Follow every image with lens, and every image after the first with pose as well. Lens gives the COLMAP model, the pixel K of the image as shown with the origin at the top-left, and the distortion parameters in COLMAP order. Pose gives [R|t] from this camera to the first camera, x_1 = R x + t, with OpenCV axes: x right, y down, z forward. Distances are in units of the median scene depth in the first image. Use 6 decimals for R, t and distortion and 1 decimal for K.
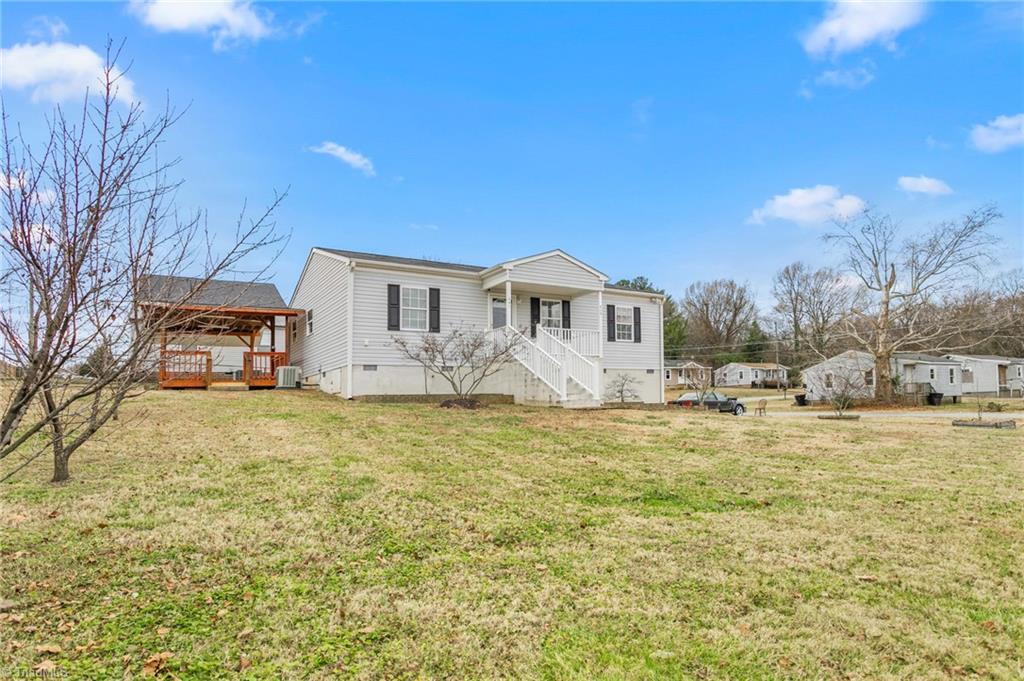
lens RADIAL K [[630.5, 0, 511.9], [0, 630.5, 343.1], [0, 0, 1]] dist [0.043515, 0.002359]
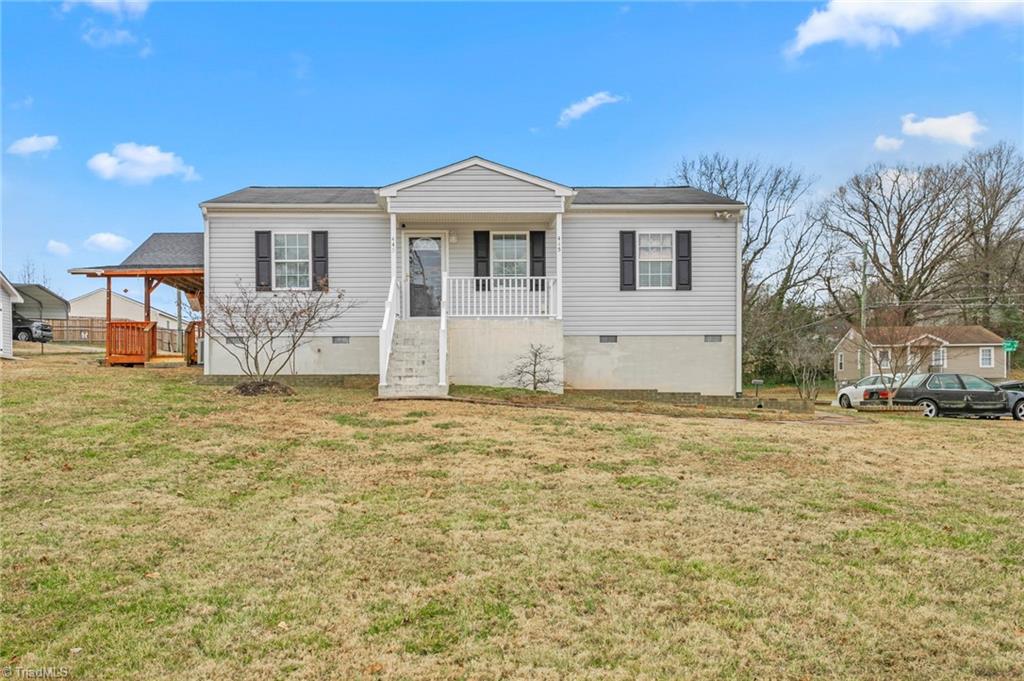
lens RADIAL K [[755.6, 0, 512.1], [0, 755.6, 340.9], [0, 0, 1]] dist [0.007518, -0.007175]
pose [[0.830628, -0.014986, -0.556626, 0.502570], [0.037551, 0.998870, 0.029143, 0.021669], [0.555560, -0.045109, 0.830252, 0.350156]]
